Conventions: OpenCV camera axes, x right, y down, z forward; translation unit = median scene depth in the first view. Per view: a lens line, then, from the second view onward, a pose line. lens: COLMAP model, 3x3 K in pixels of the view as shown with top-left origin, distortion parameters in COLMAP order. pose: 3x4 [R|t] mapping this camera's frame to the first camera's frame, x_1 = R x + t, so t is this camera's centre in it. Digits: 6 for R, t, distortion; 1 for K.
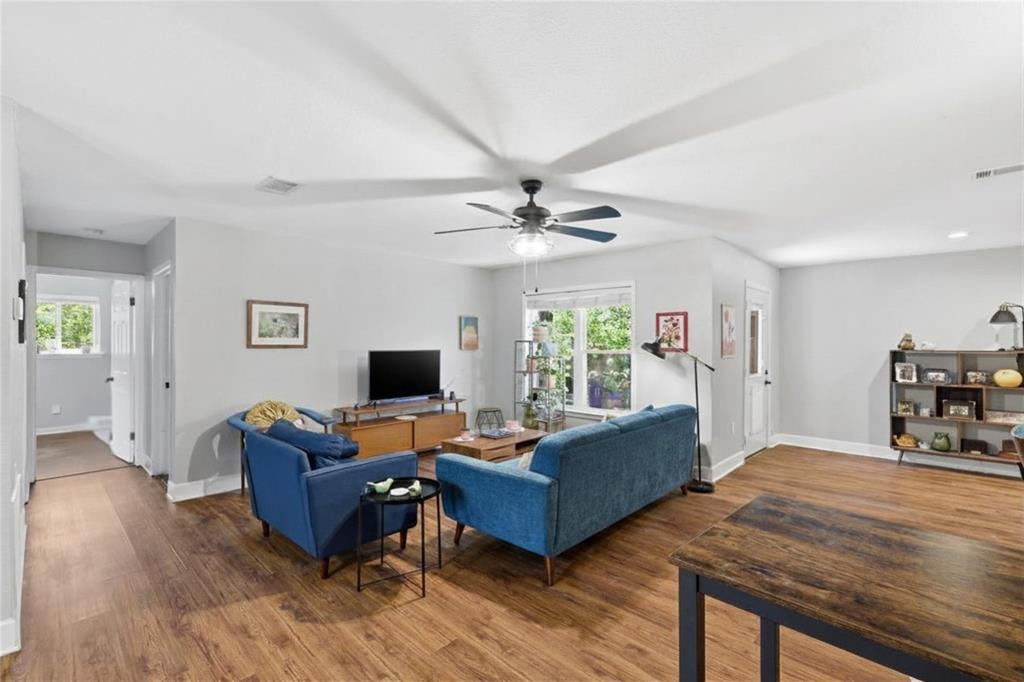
lens RADIAL K [[450.6, 0, 509.6], [0, 450.6, 341.2], [0, 0, 1]] dist [-0.000489, 0.000241]
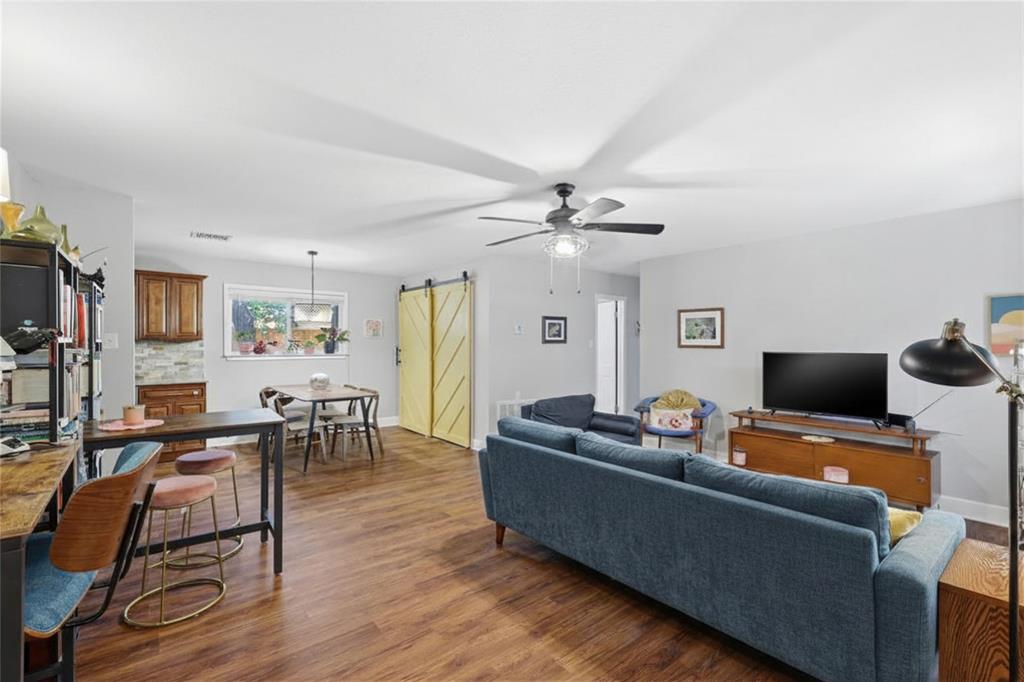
lens RADIAL K [[450.6, 0, 517.0], [0, 450.6, 342.0], [0, 0, 1]] dist [-0.000489, 0.000241]
pose [[-0.125084, -0.009920, -0.992097, 0.819330], [0.000884, 0.999949, -0.010110, 0.012483], [0.992146, -0.002141, -0.125069, 0.775803]]
